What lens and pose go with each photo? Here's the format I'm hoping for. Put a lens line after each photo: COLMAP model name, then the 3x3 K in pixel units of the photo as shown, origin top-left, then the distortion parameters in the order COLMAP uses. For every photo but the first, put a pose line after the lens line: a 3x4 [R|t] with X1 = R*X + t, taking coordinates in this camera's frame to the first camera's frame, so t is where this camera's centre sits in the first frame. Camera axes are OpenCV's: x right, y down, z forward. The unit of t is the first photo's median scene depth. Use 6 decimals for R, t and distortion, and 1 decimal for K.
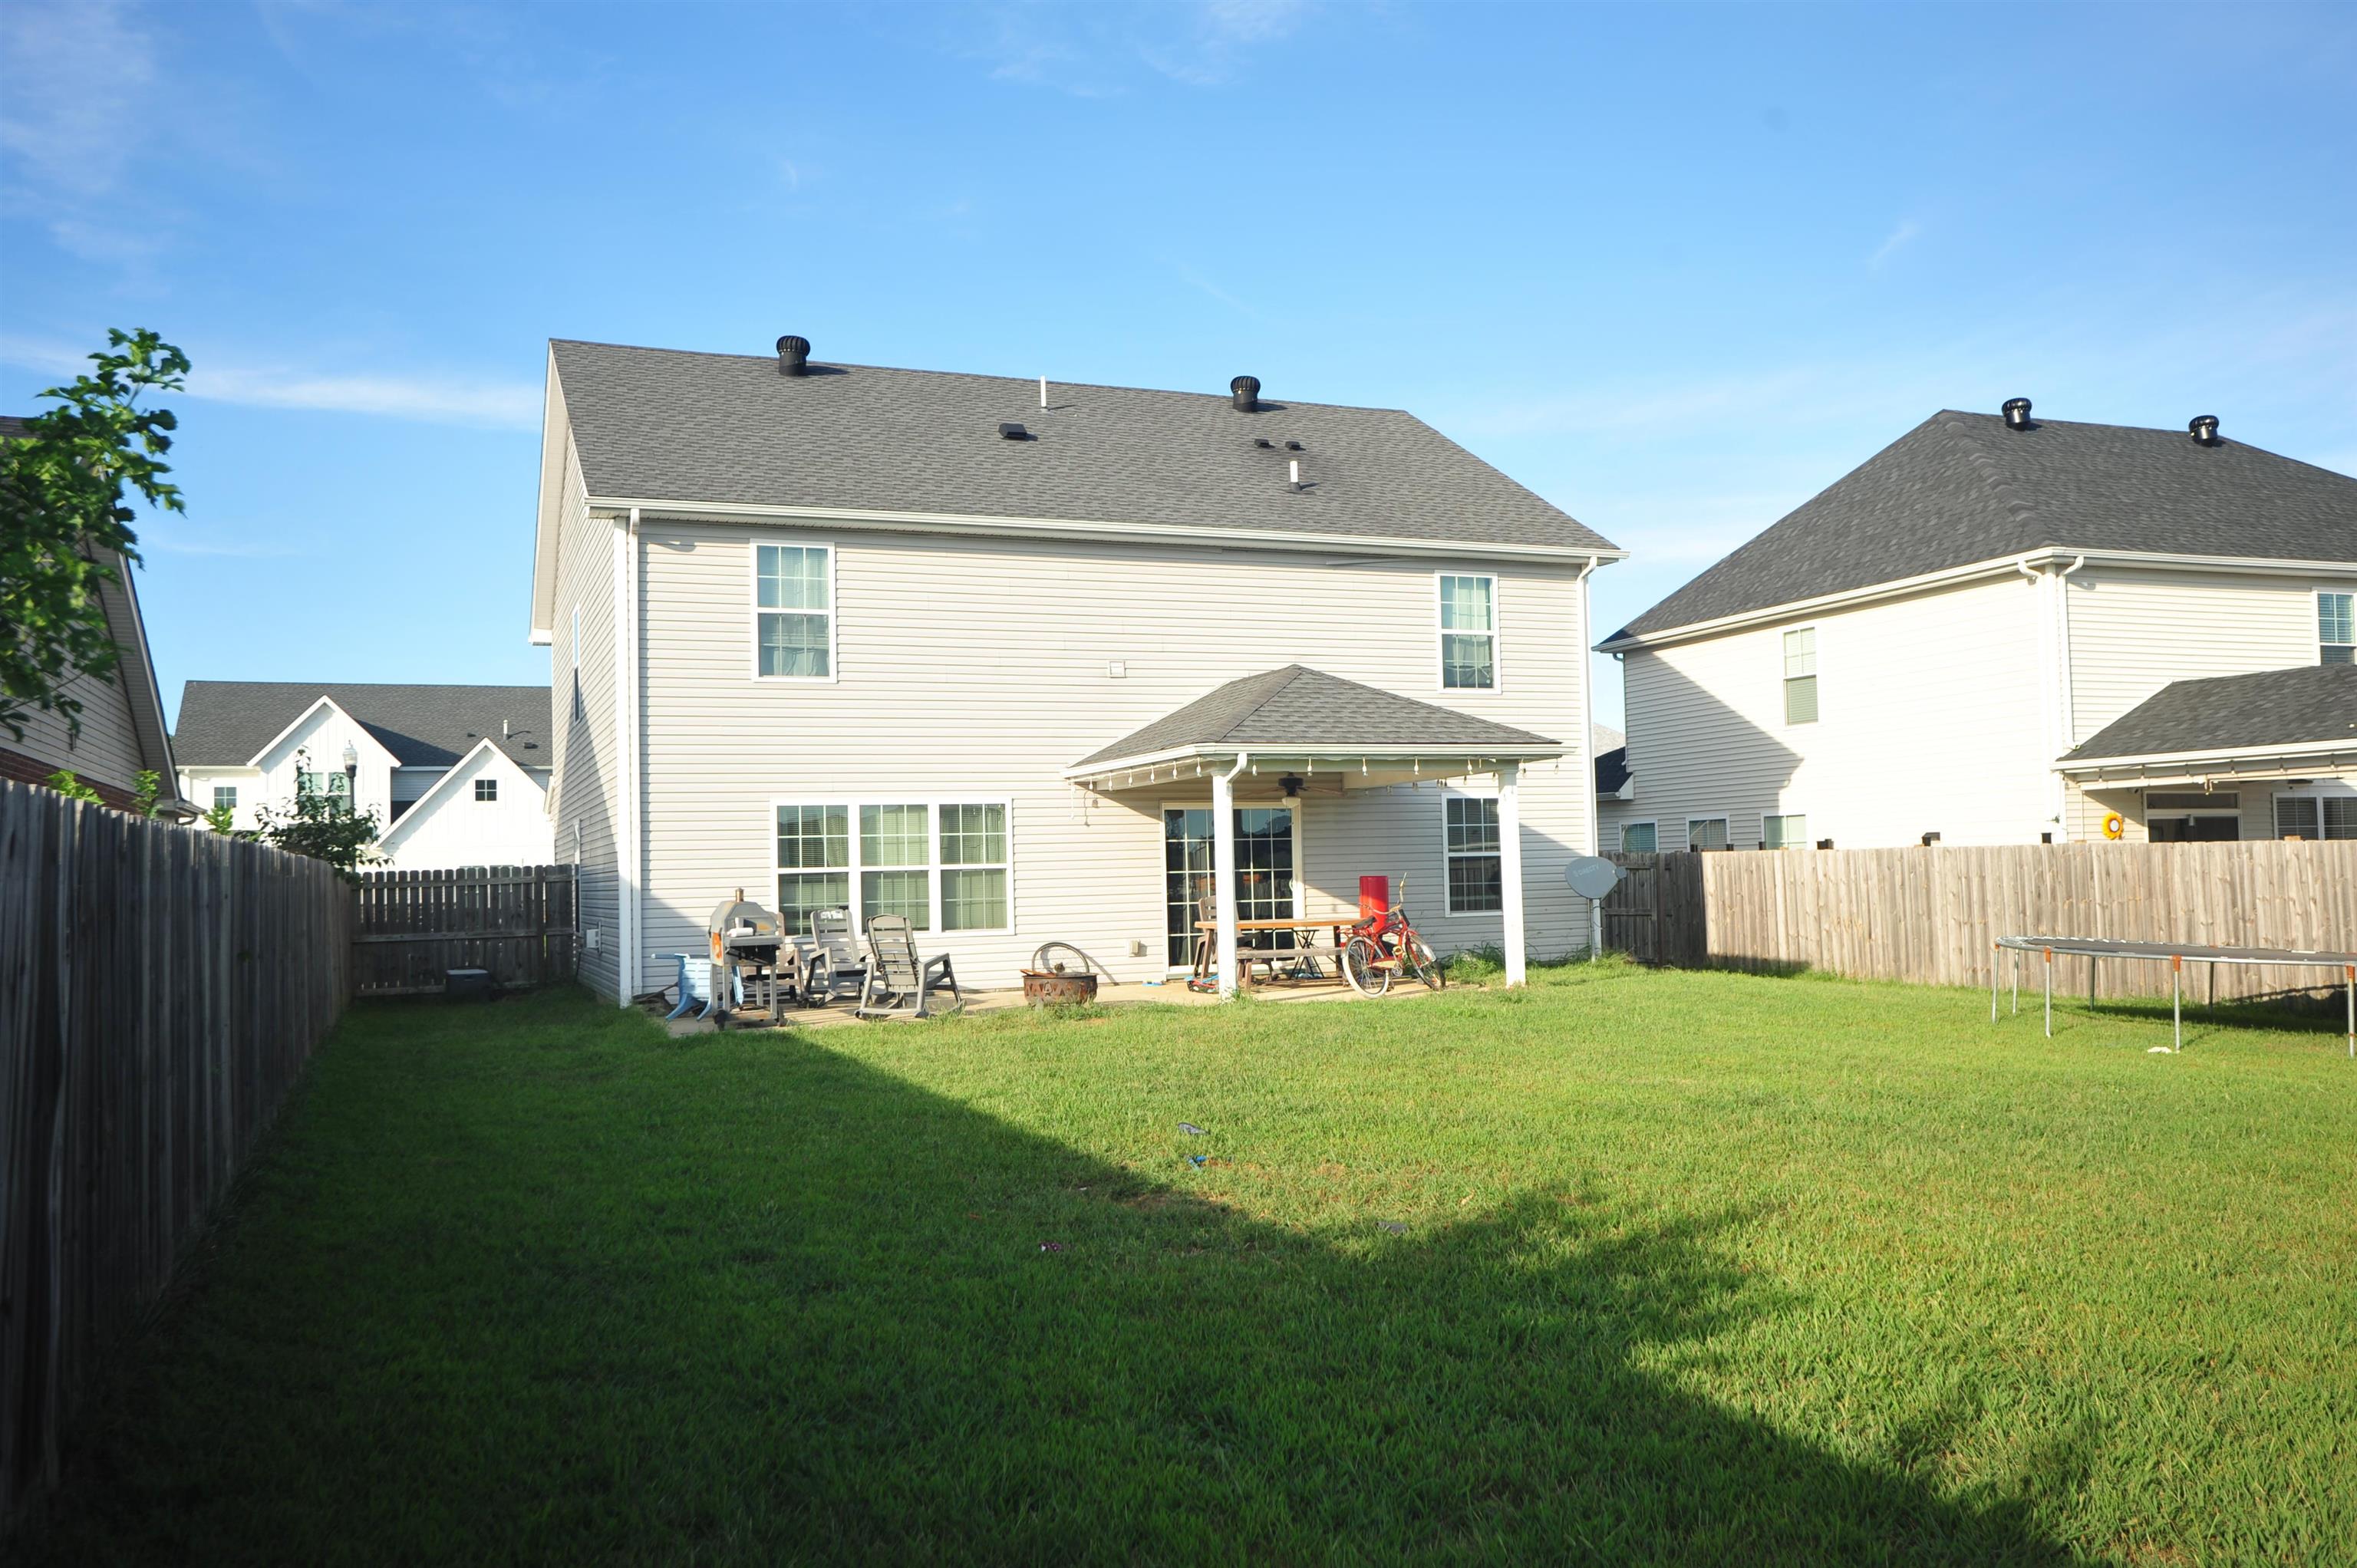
lens RADIAL K [[1785.4, 0, 1178.5], [0, 1785.4, 784.0], [0, 0, 1]] dist [0.000239, 0.048838]
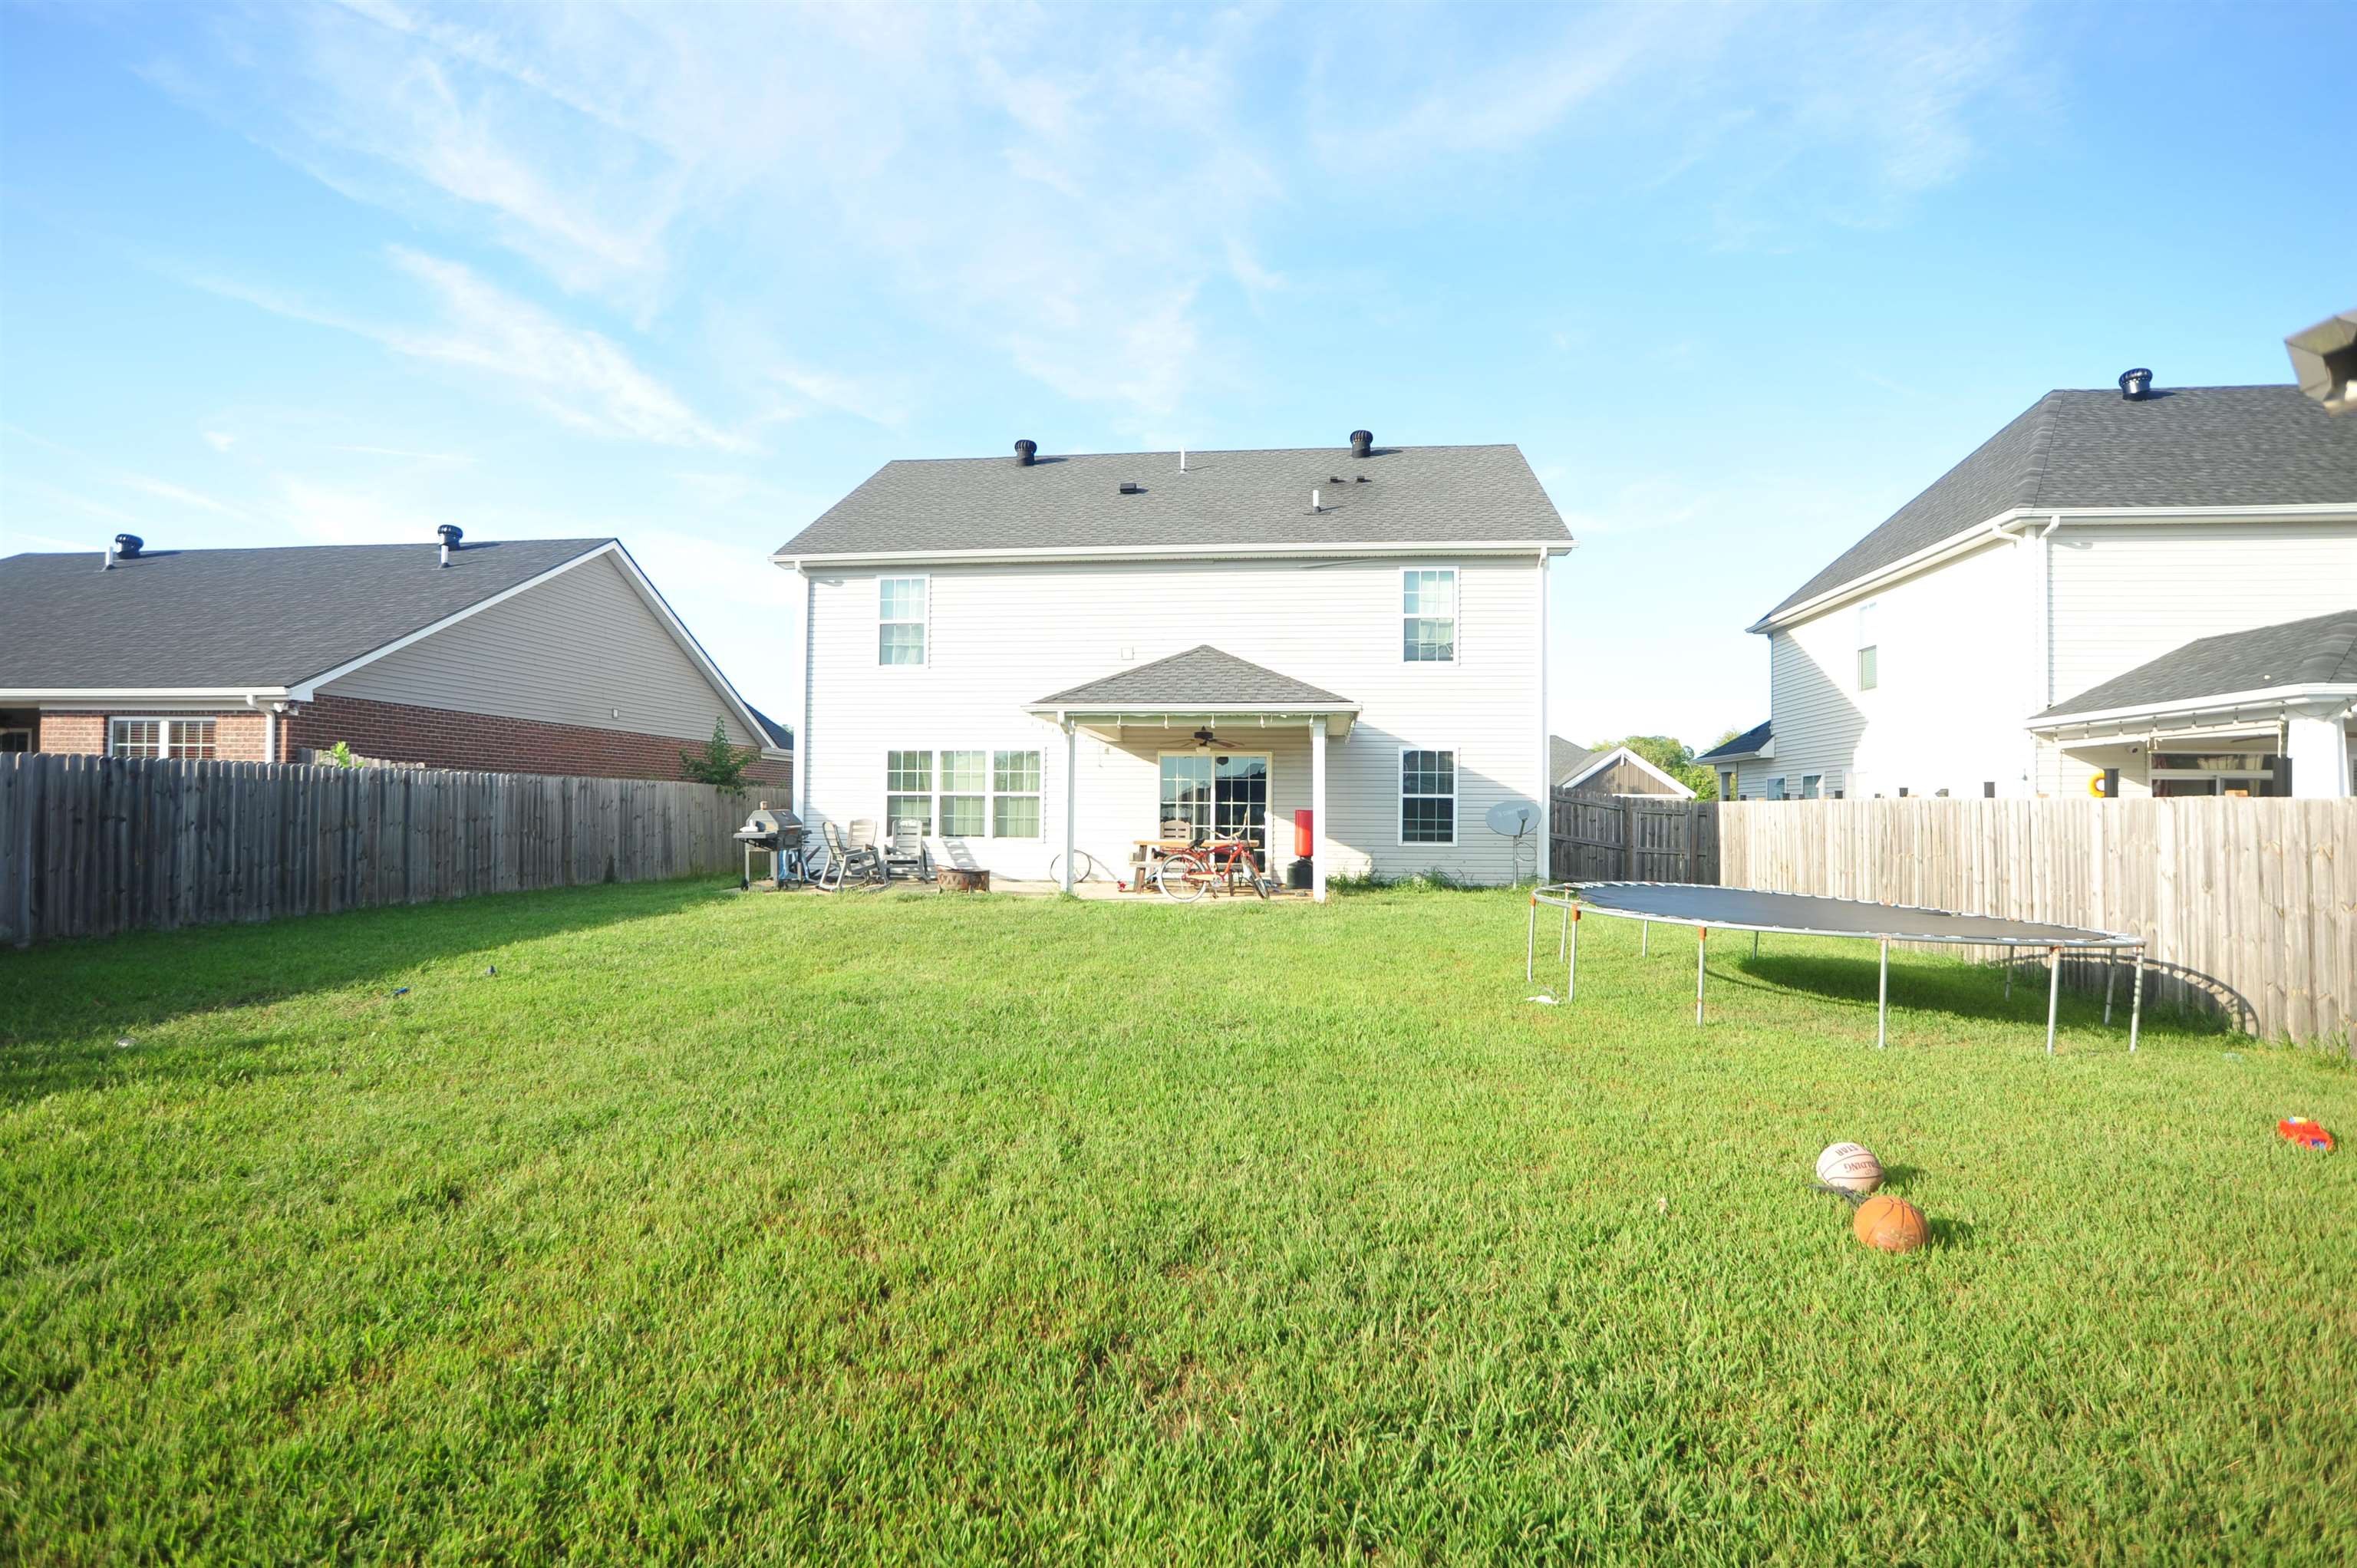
lens RADIAL K [[1176.1, 0, 1183.6], [0, 1176.1, 801.9], [0, 0, 1]] dist [-0.065362, 0.040026]
pose [[0.879579, 0.027352, -0.474965, 0.459745], [-0.007096, 0.998989, 0.044388, 0.009725], [0.475699, -0.035672, 0.878884, 0.236029]]
